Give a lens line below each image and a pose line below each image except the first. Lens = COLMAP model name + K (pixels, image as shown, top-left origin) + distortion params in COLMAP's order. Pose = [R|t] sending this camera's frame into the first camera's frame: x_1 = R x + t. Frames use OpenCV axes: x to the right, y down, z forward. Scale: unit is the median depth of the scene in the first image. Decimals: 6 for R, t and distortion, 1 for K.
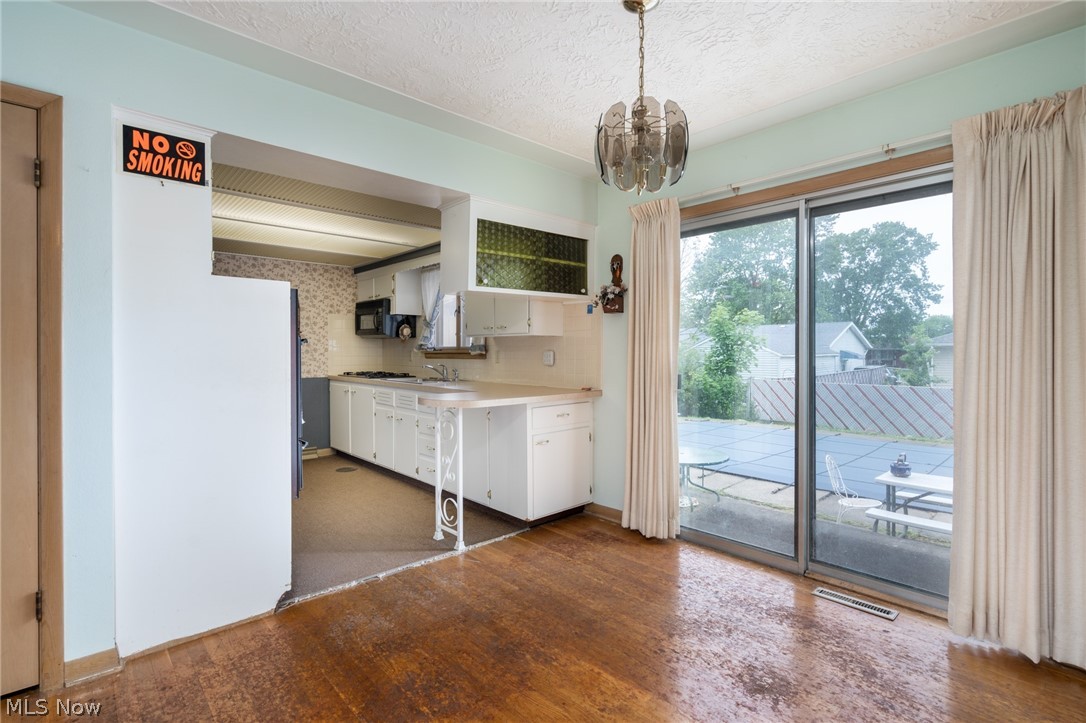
lens RADIAL K [[522.8, 0, 545.5], [0, 522.8, 354.9], [0, 0, 1]] dist [-0.000689, -0.000037]
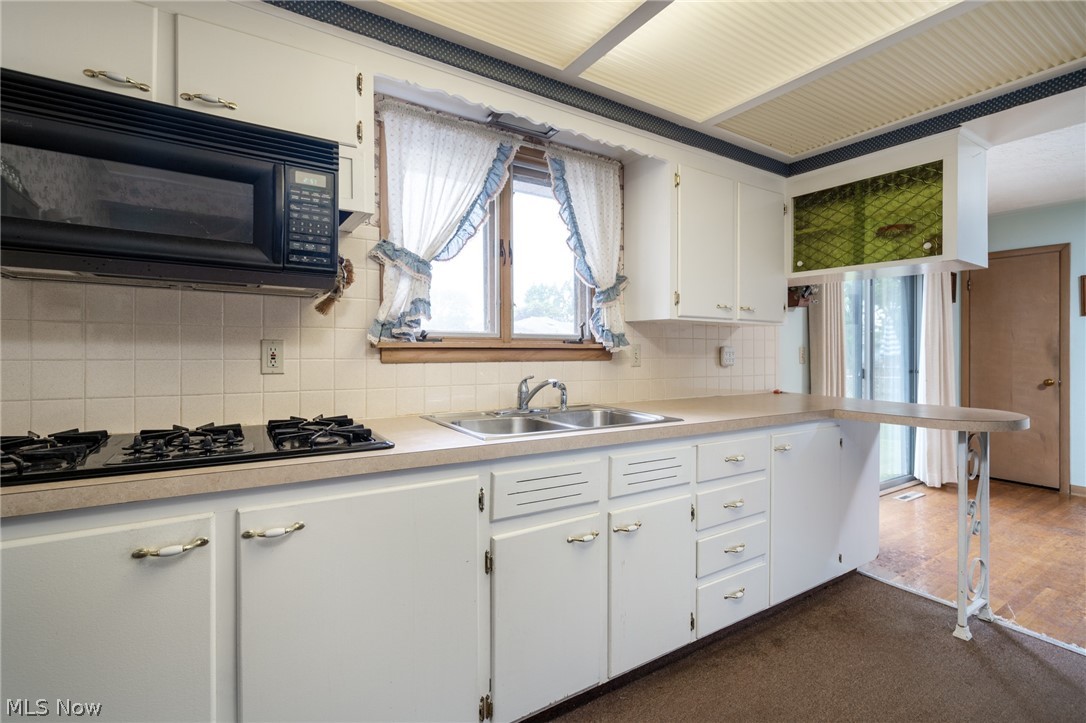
lens RADIAL K [[501.7, 0, 544.3], [0, 501.7, 348.7], [0, 0, 1]] dist [-0.004156, -0.000644]
pose [[0.157535, 0.004702, 0.987502, -0.525831], [0.000384, 0.999988, -0.004823, -0.000919], [-0.987513, 0.001139, 0.157531, 0.828973]]
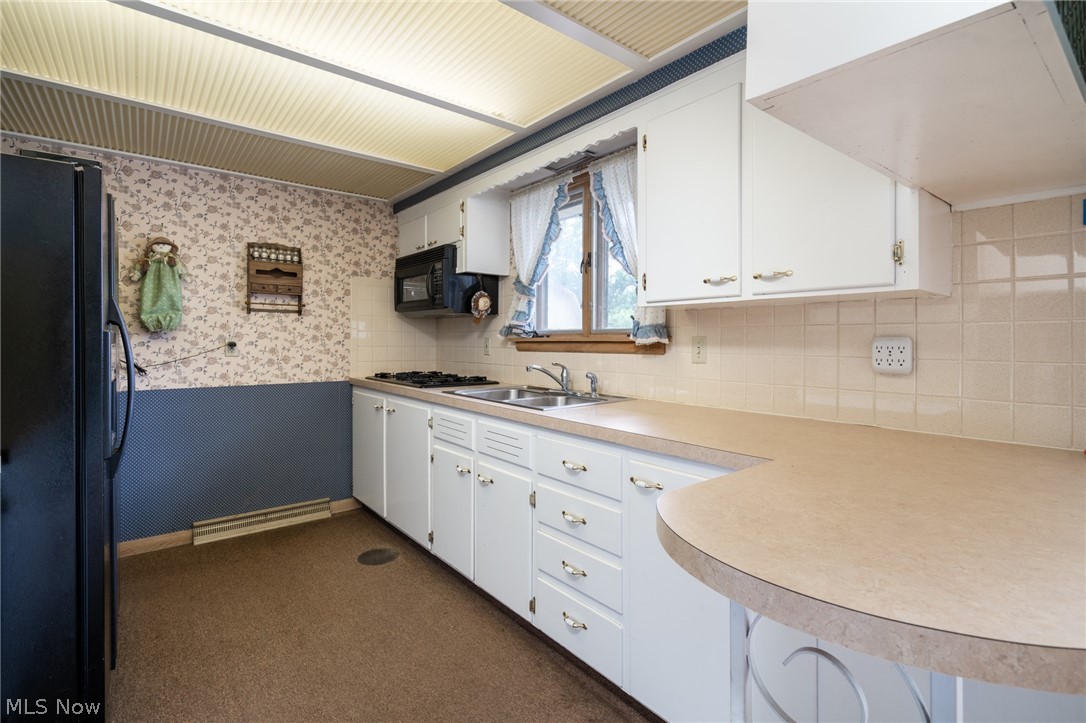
lens RADIAL K [[509.5, 0, 544.7], [0, 509.5, 335.1], [0, 0, 1]] dist [0.000017, 0.000217]
pose [[0.998496, 0.001149, -0.054817, -0.167014], [-0.002056, 0.999862, -0.016502, -0.001202], [0.054790, 0.016590, 0.998360, 0.445609]]
